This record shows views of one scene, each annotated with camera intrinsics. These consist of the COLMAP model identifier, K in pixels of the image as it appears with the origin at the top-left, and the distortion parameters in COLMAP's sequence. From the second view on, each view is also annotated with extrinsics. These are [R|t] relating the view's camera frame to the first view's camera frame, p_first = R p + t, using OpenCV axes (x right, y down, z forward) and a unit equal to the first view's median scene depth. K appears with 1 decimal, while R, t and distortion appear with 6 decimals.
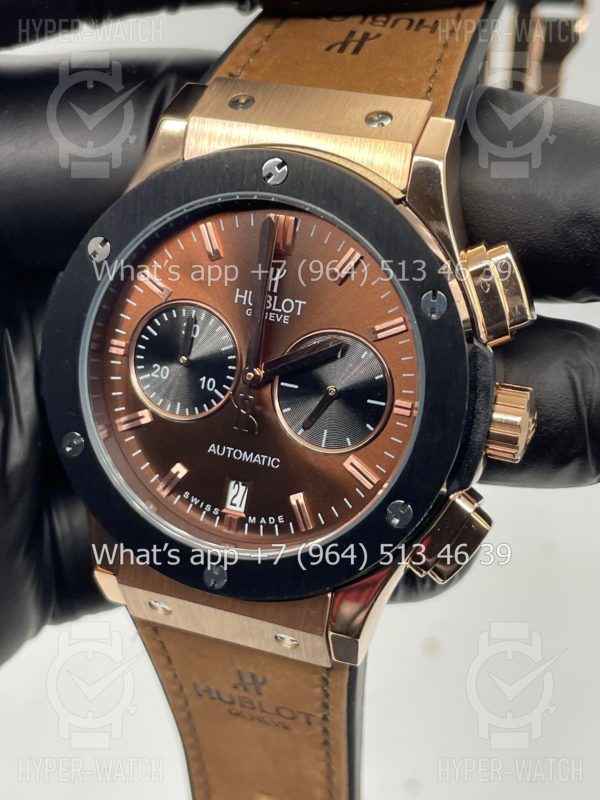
lens RADIAL K [[1237.7, 0, 300.0], [0, 1237.7, 393.7], [0, 0, 1]] dist [0.046949, 0.000000]
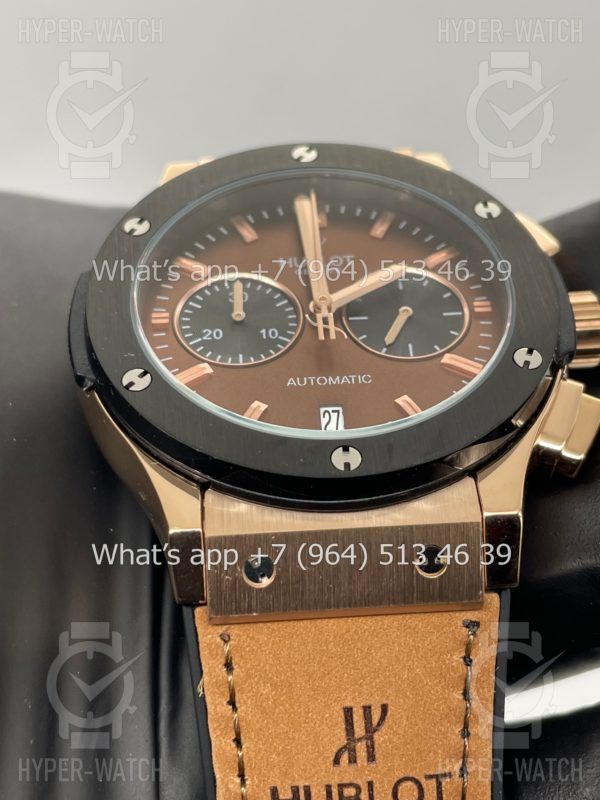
lens RADIAL K [[1237.7, 0, 312.5], [0, 1237.7, 374.4], [0, 0, 1]] dist [0.046949, 0.000000]
pose [[0.919140, 0.037681, 0.392125, -0.409369], [0.266548, 0.673452, -0.689503, 0.664099], [-0.290058, 0.738270, 0.608952, 0.450105]]
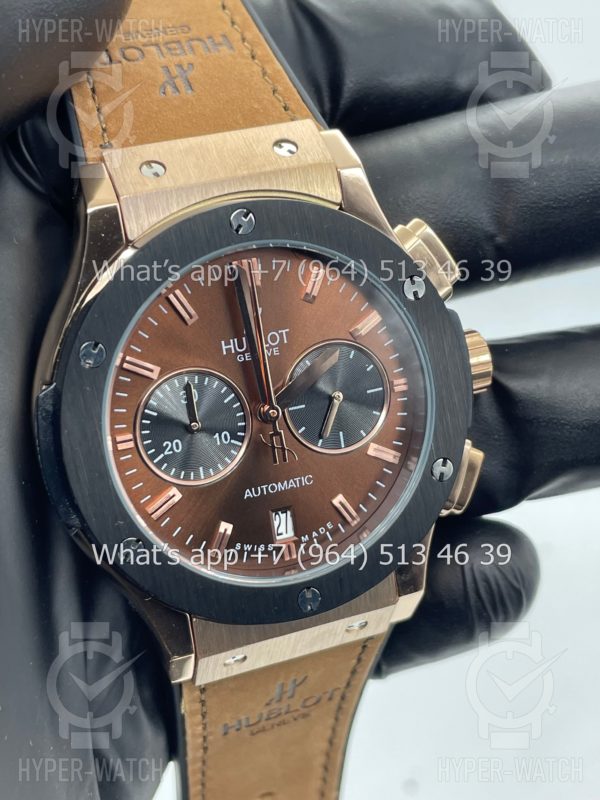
lens RADIAL K [[1237.7, 0, 306.1], [0, 1237.7, 401.4], [0, 0, 1]] dist [0.046949, 0.000000]
pose [[0.747862, -0.380722, 0.543832, -0.572894], [0.356288, 0.921414, 0.155099, -0.171780], [-0.560144, 0.077769, 0.824737, 0.110687]]
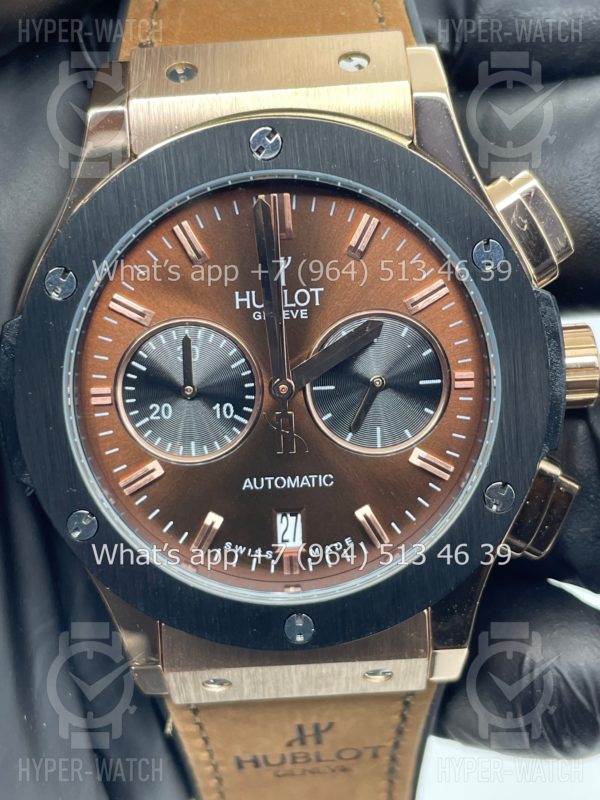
lens RADIAL K [[1237.7, 0, 305.8], [0, 1237.7, 399.9], [0, 0, 1]] dist [0.046949, 0.000000]
pose [[0.925302, -0.250113, 0.285061, -0.261174], [0.244784, 0.968029, 0.054786, -0.047825], [-0.289650, 0.019085, 0.956942, 0.183414]]
